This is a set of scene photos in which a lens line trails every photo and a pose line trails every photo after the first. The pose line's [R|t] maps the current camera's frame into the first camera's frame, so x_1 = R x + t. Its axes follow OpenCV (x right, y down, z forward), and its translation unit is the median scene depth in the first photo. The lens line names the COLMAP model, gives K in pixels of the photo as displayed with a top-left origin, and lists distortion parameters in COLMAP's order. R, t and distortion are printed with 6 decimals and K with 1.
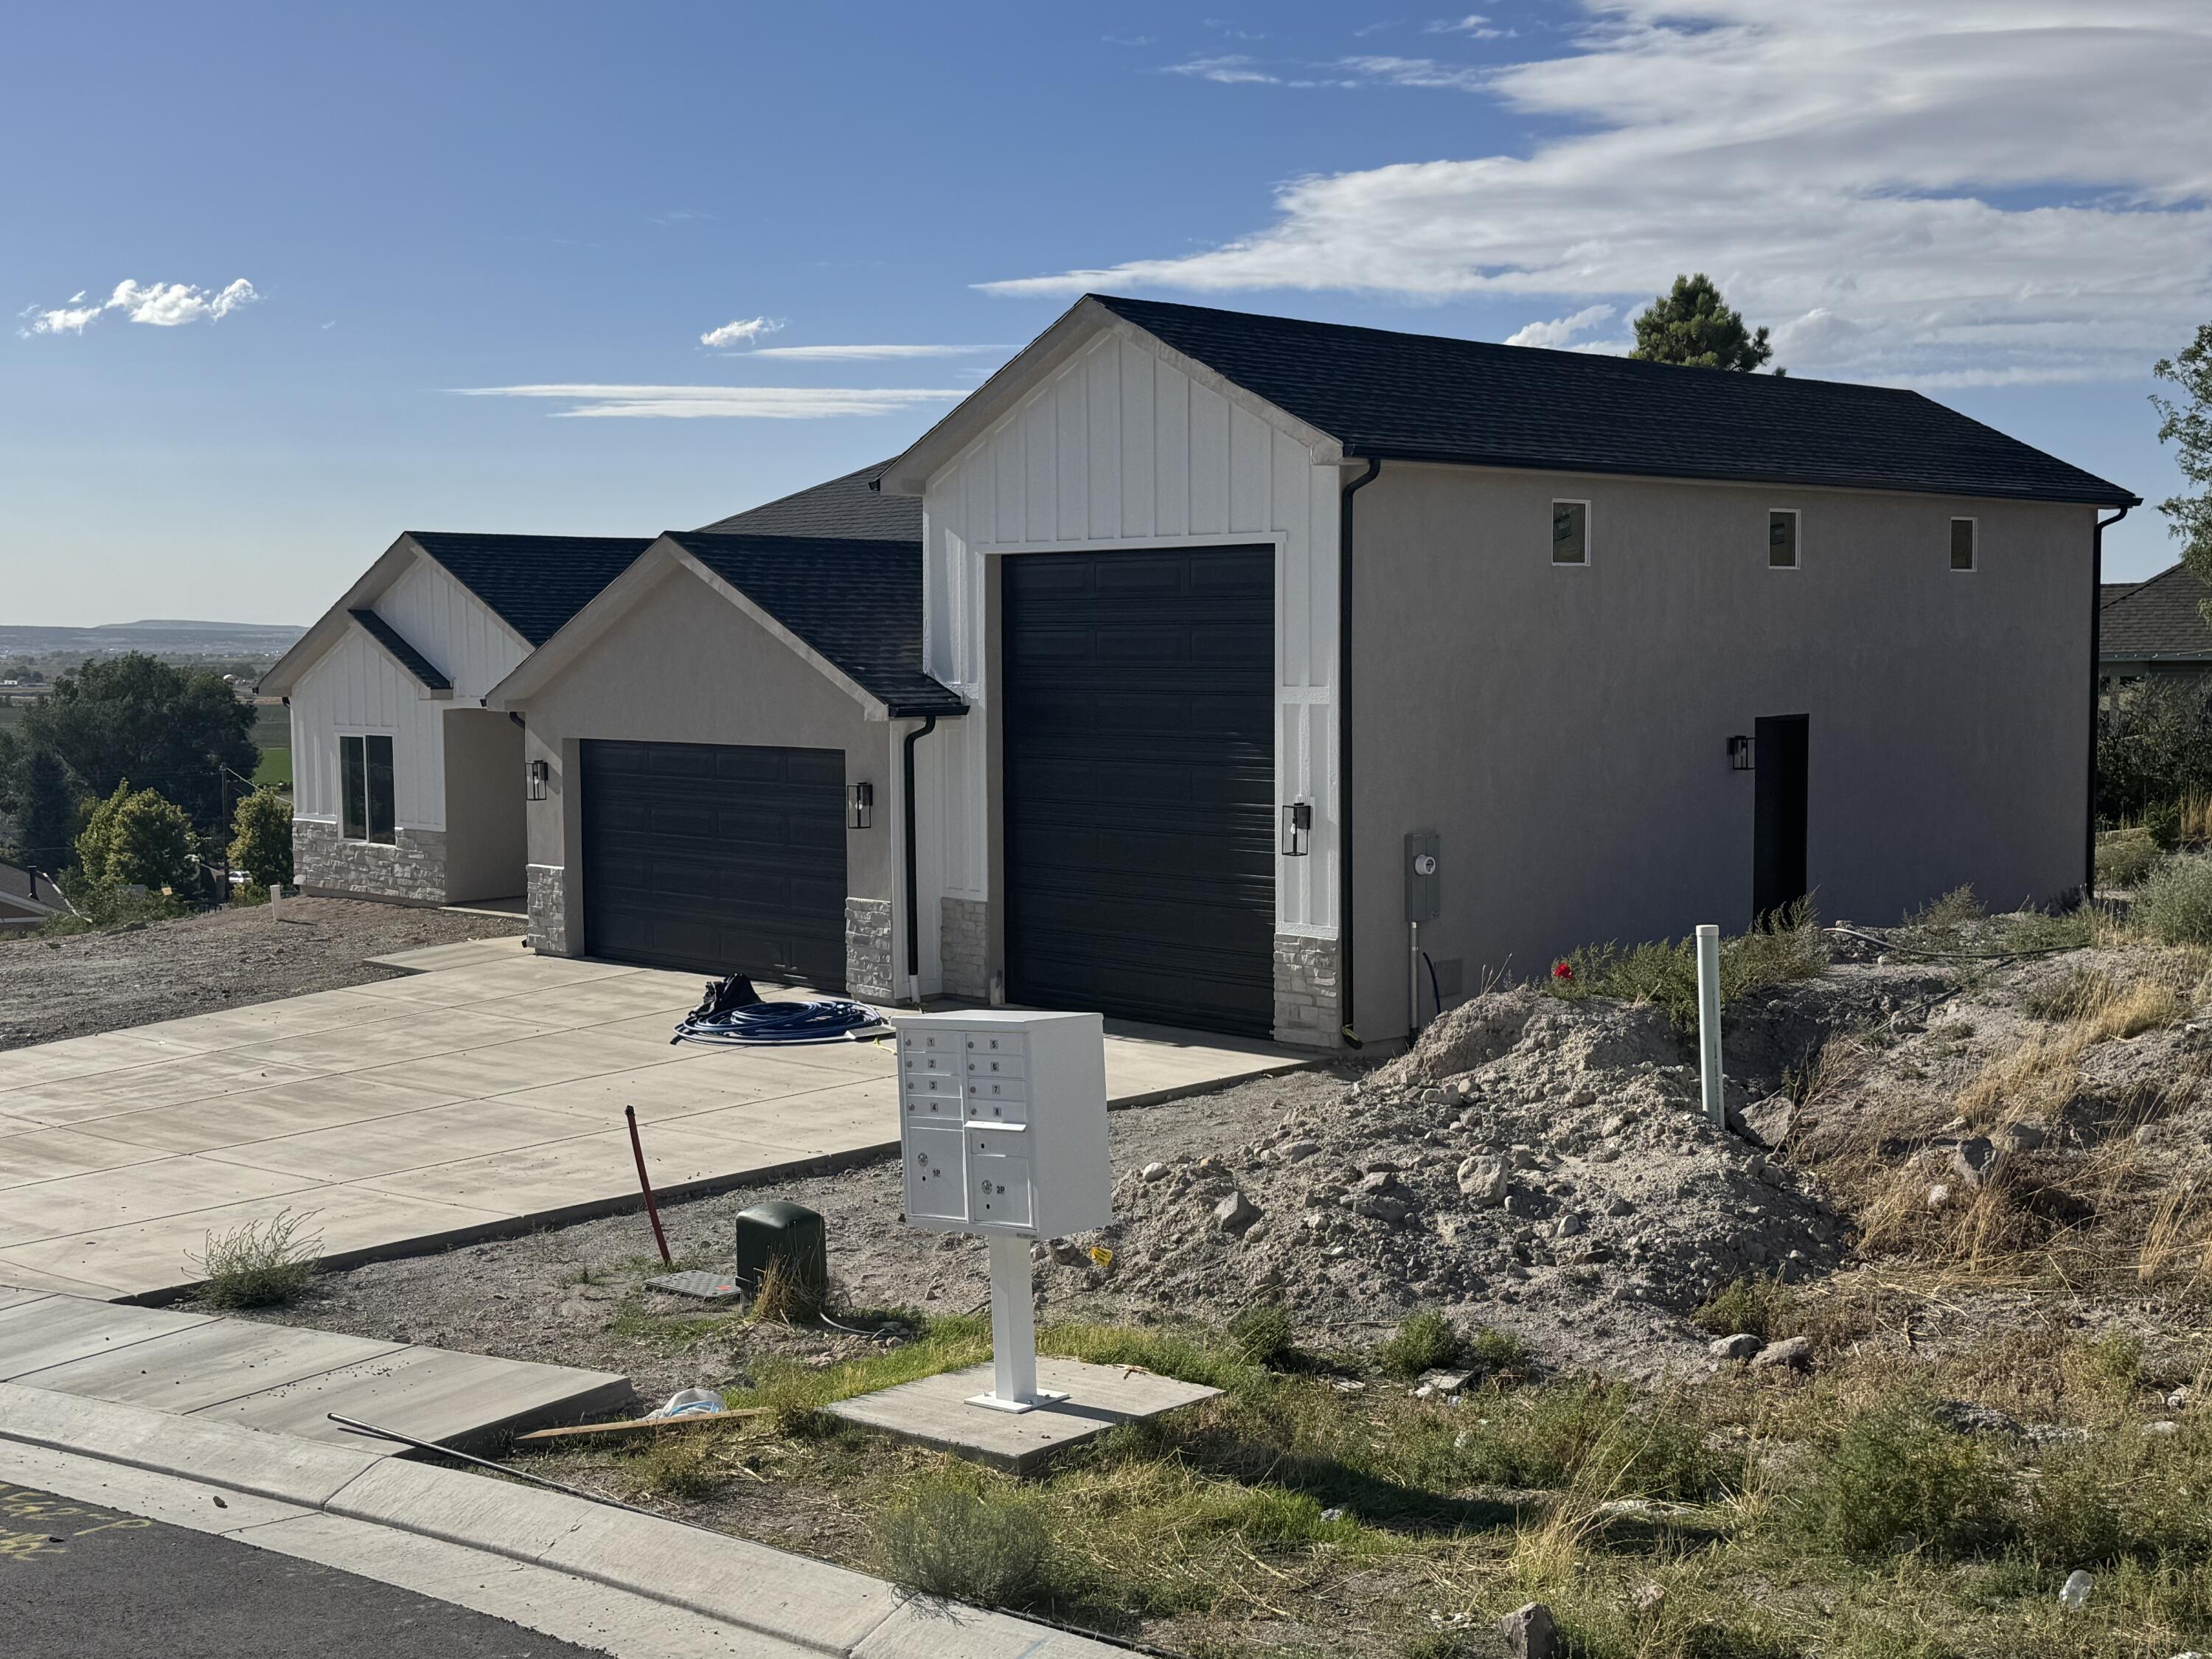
lens RADIAL K [[2580.3, 0, 1061.2], [0, 2580.3, 823.9], [0, 0, 1]] dist [0.174443, 0.000000]
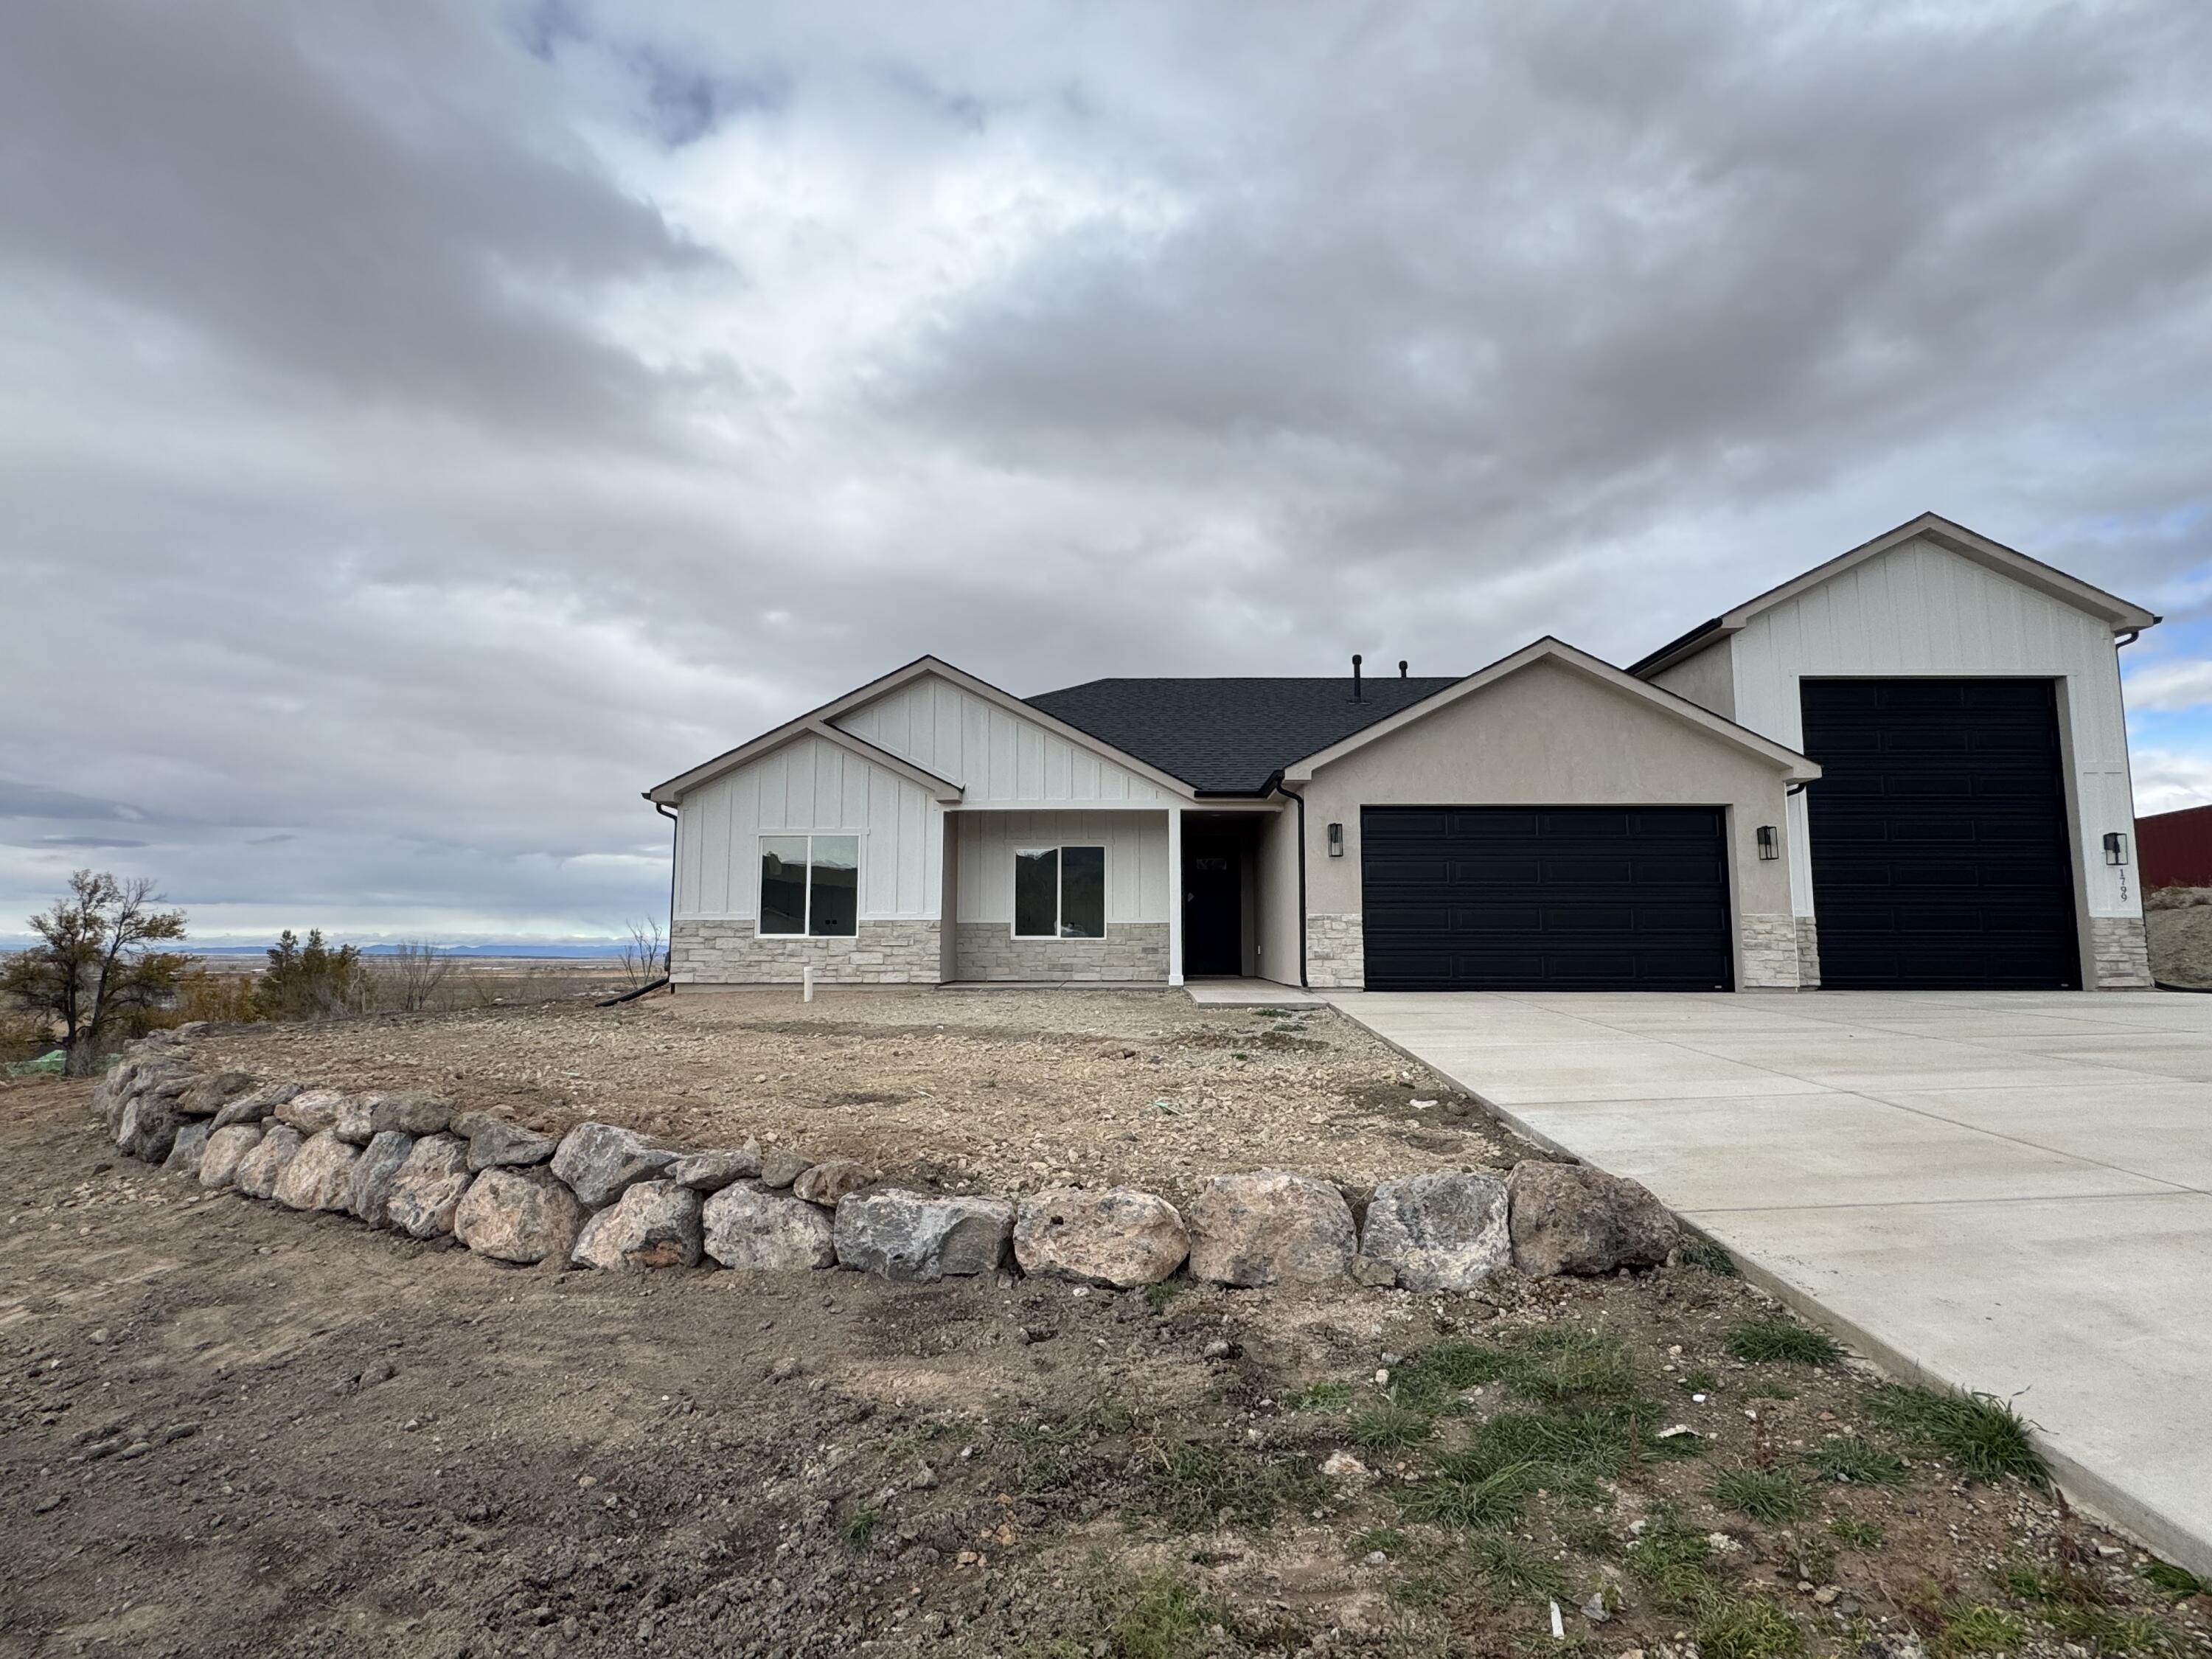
lens RADIAL K [[1110.9, 0, 1085.3], [0, 1110.9, 824.3], [0, 0, 1]] dist [-0.000007, 0.001782]
pose [[0.701378, 0.091483, 0.706894, -0.634606], [0.045764, 0.983904, -0.172739, 0.057711], [-0.711318, 0.153506, 0.685902, 0.737351]]
